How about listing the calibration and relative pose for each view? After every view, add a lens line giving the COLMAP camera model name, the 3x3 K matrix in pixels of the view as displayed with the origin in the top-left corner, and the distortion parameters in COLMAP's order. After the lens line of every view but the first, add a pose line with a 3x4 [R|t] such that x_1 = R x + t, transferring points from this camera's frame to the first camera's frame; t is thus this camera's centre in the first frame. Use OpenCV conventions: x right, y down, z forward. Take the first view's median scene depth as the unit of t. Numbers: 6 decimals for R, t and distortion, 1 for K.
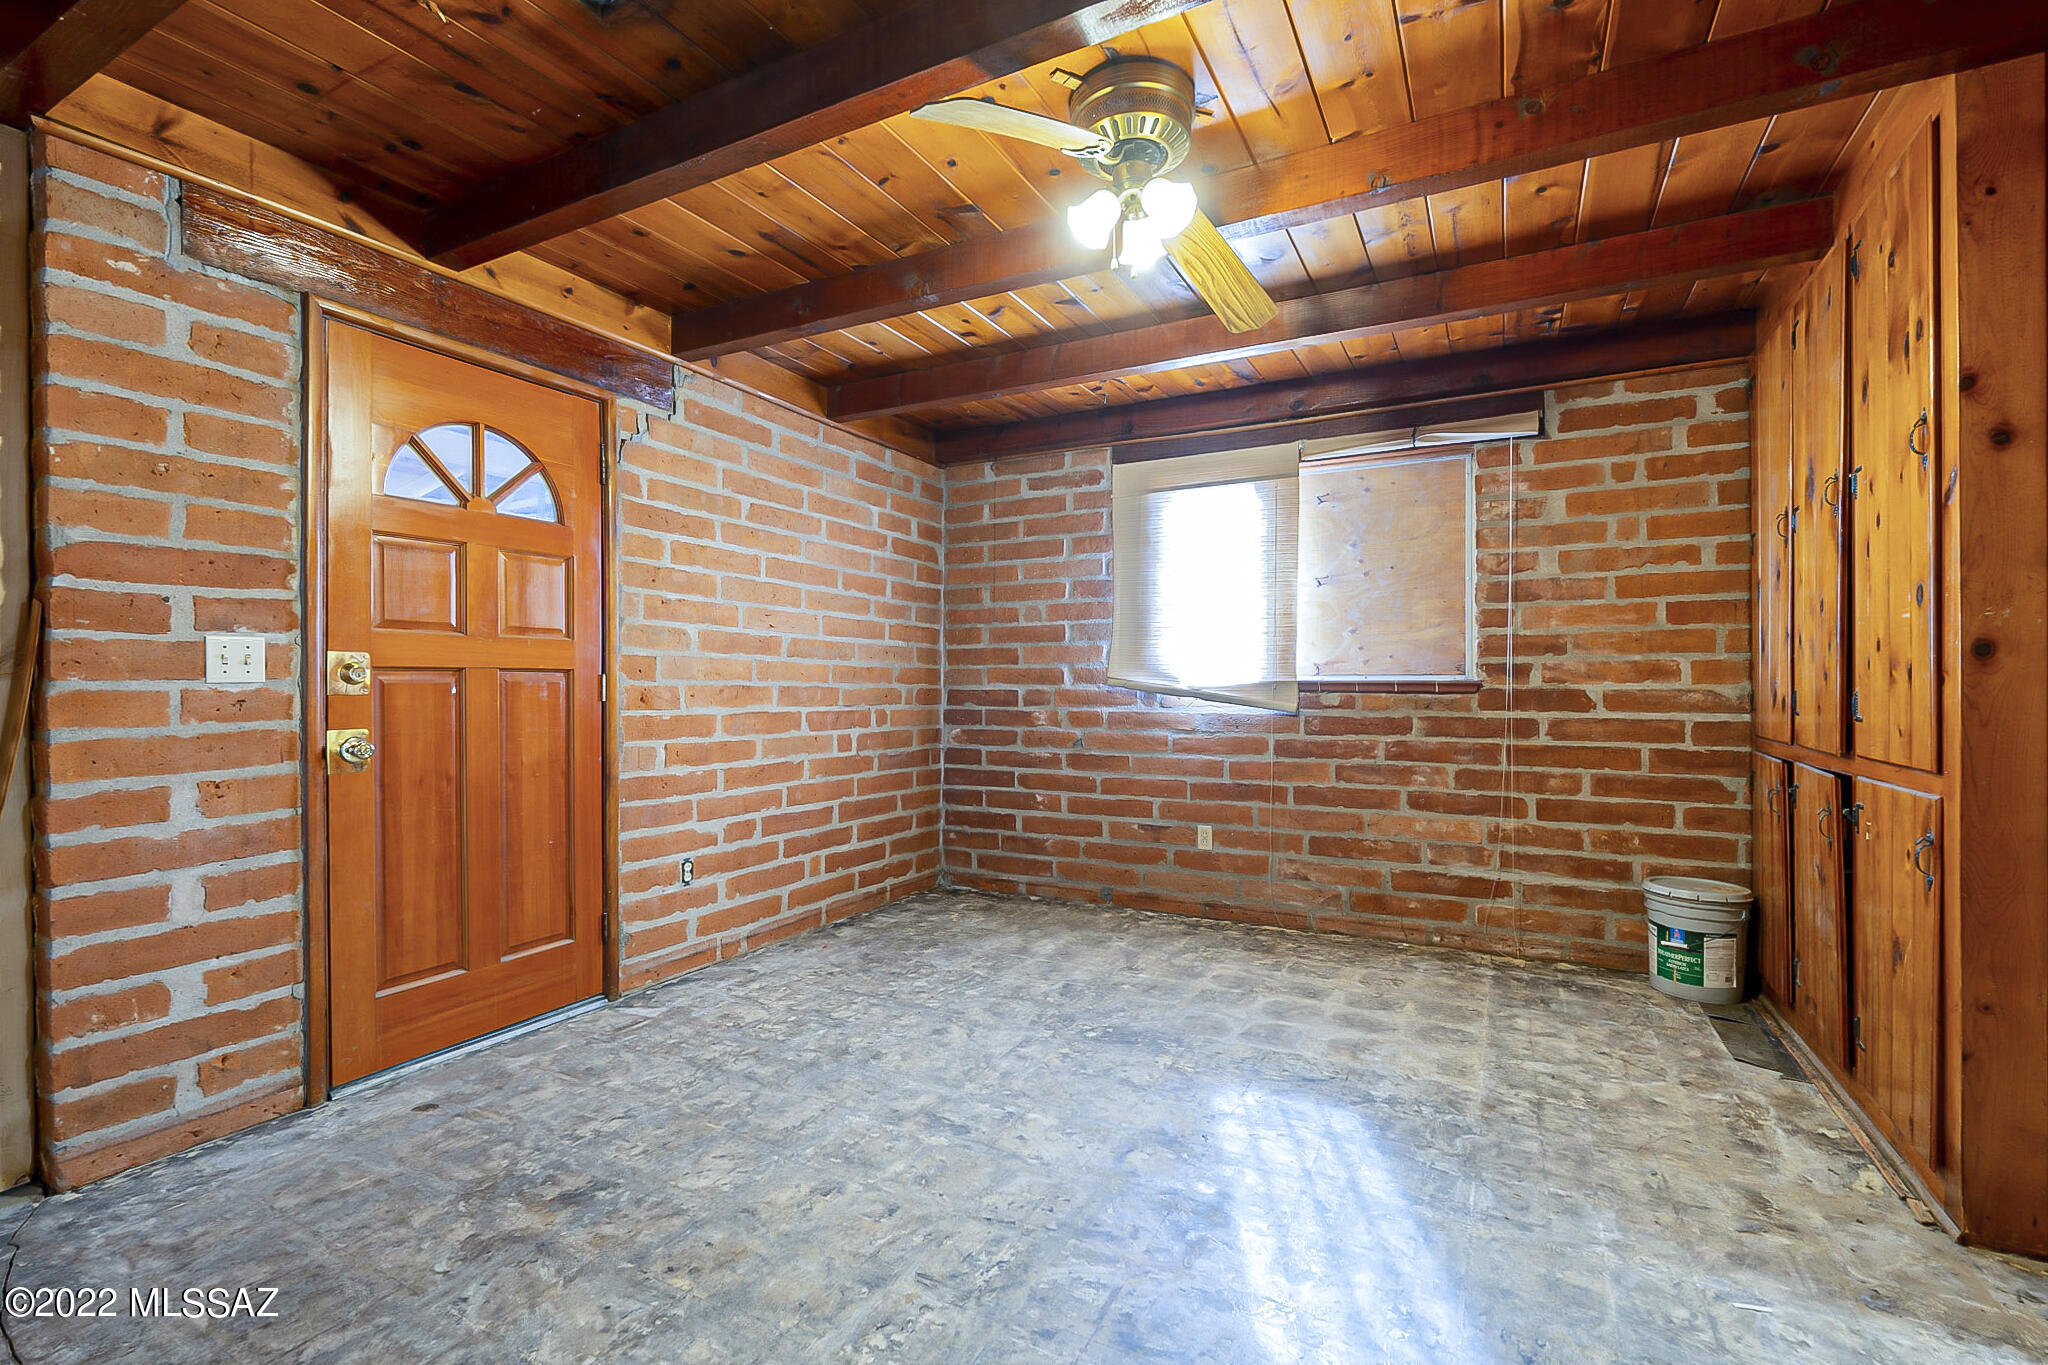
lens RADIAL K [[902.0, 0, 1026.0], [0, 902.0, 686.4], [0, 0, 1]] dist [-0.004814, -0.000532]
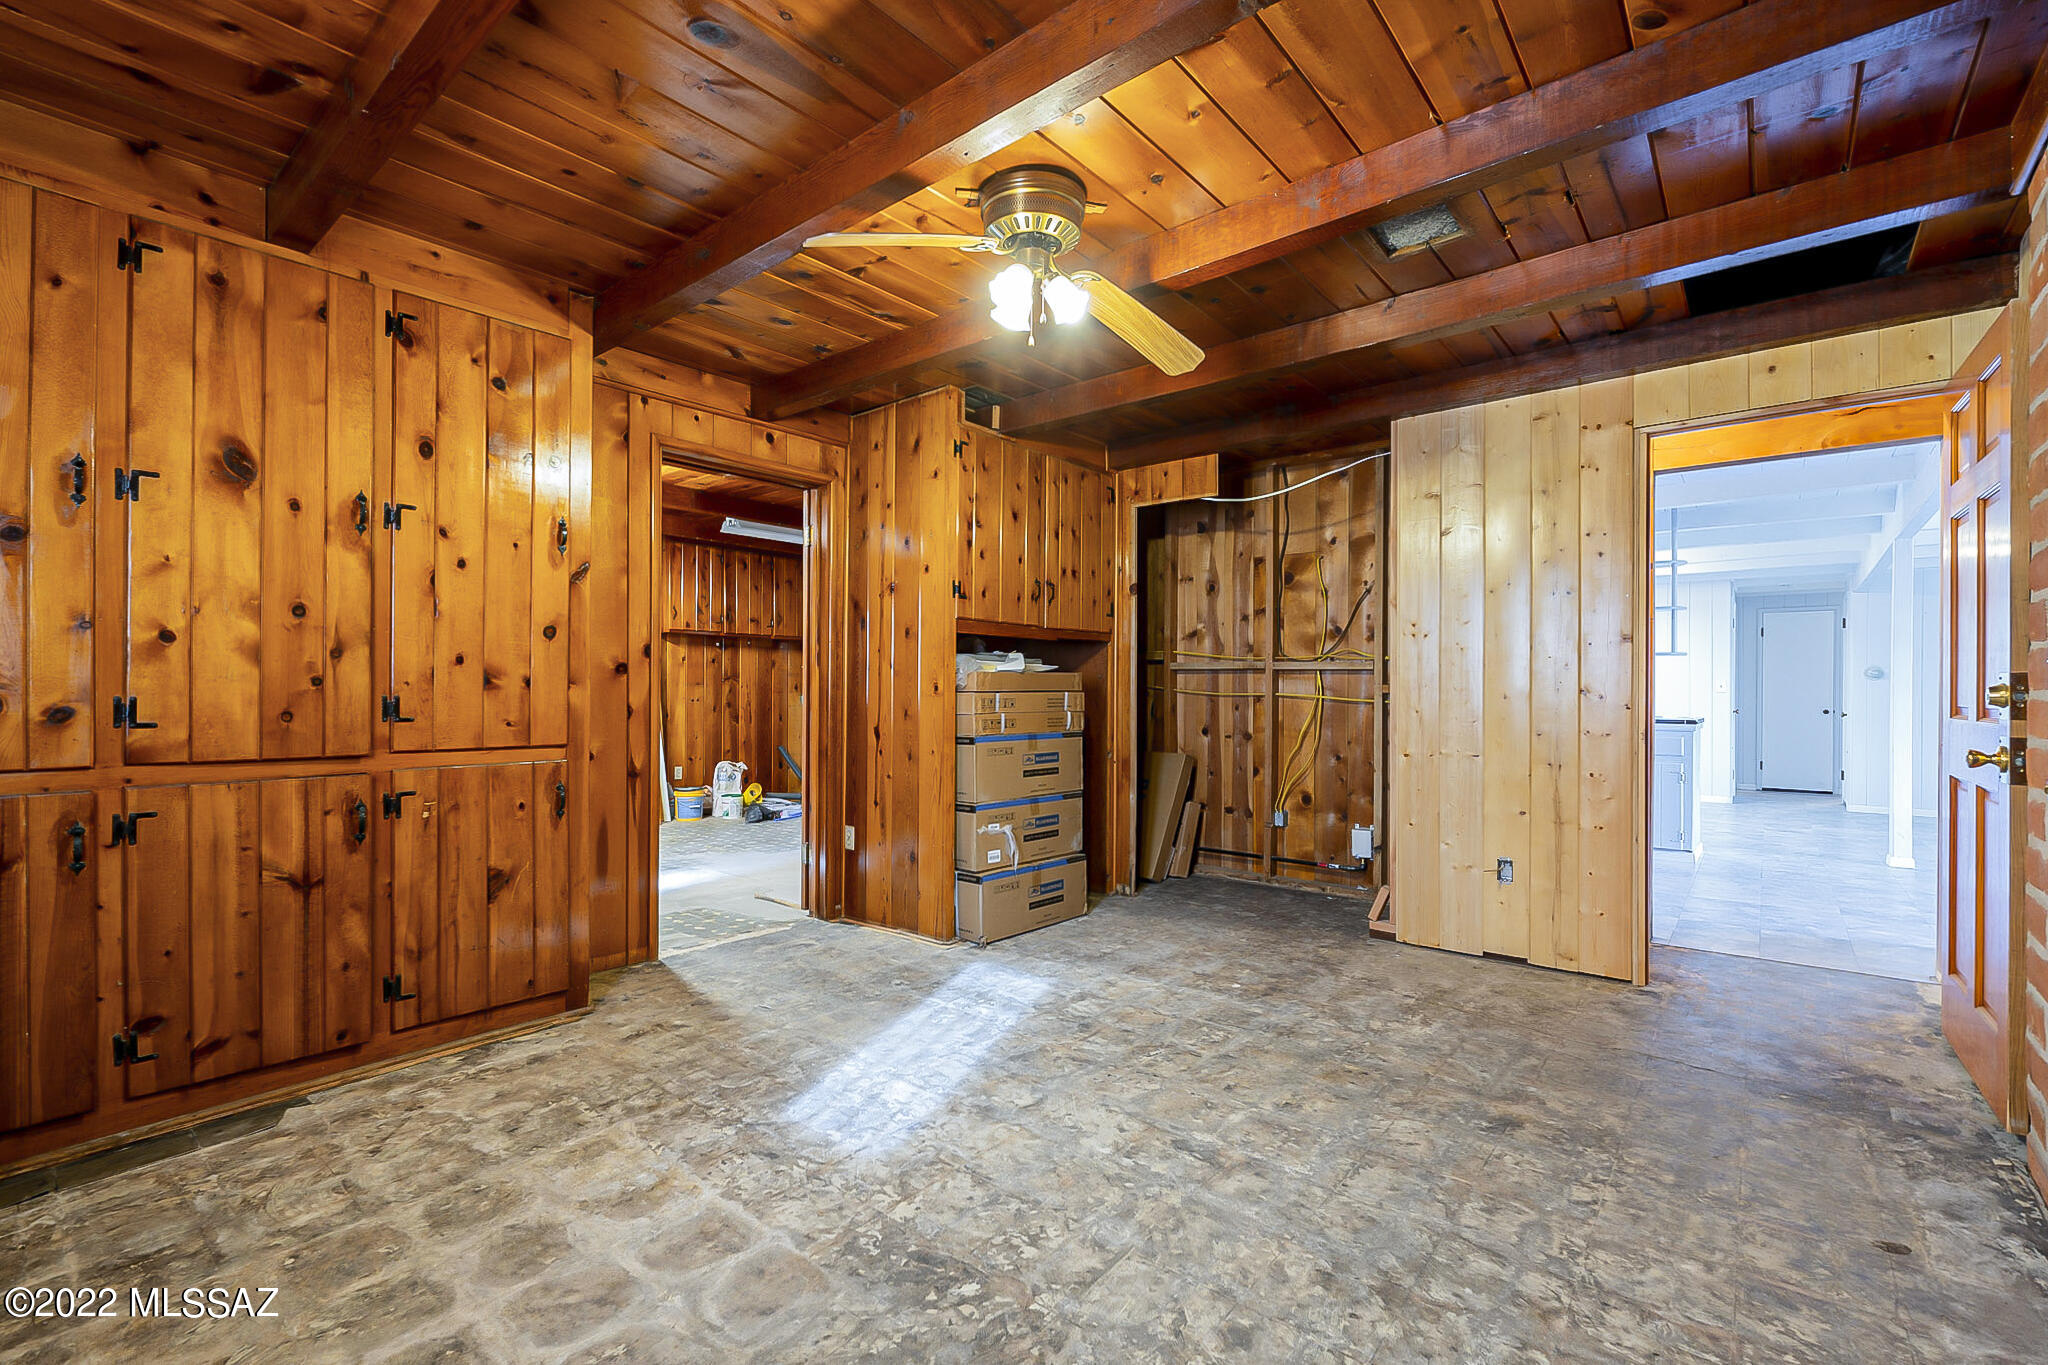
lens RADIAL K [[902.0, 0, 1022.4], [0, 902.0, 687.5], [0, 0, 1]] dist [-0.004814, -0.000532]
pose [[-0.979470, -0.001753, 0.201582, -0.094162], [-0.001659, 0.999998, 0.000637, -0.007155], [-0.201583, 0.000289, -0.979471, 1.883089]]
